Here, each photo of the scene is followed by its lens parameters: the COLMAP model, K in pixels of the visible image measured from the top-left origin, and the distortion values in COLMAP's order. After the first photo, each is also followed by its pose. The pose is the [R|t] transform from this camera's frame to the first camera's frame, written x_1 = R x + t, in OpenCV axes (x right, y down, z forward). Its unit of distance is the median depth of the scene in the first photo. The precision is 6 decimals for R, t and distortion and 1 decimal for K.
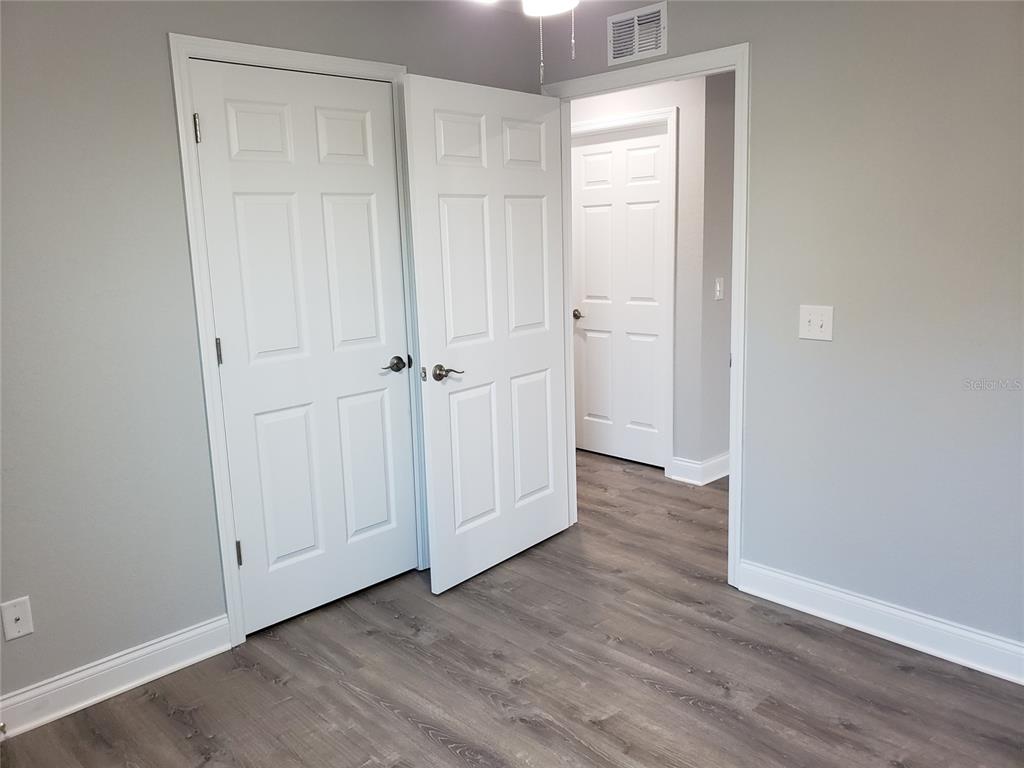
lens RADIAL K [[810.3, 0, 506.5], [0, 810.3, 375.5], [0, 0, 1]] dist [0.012119, 0.010868]
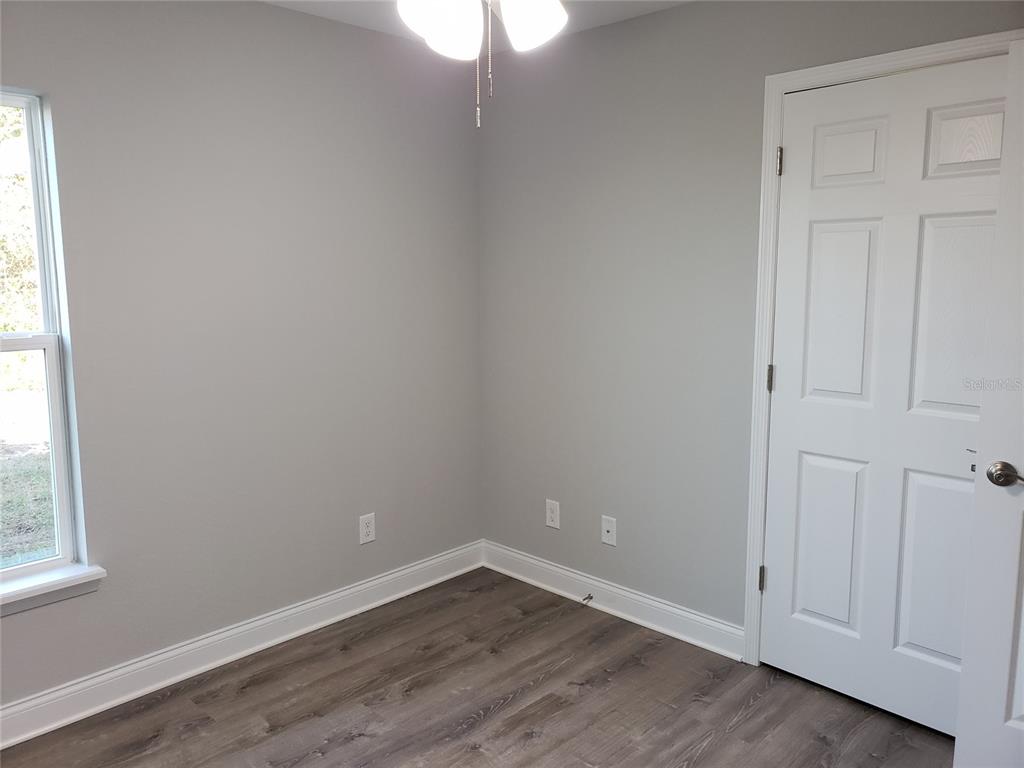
lens RADIAL K [[803.9, 0, 497.9], [0, 803.9, 382.9], [0, 0, 1]] dist [0.022783, 0.006859]
pose [[0.032545, 0.180027, -0.983123, 0.656340], [-0.180347, 0.968556, 0.171390, -0.141144], [0.983064, 0.171726, 0.063989, 0.621508]]
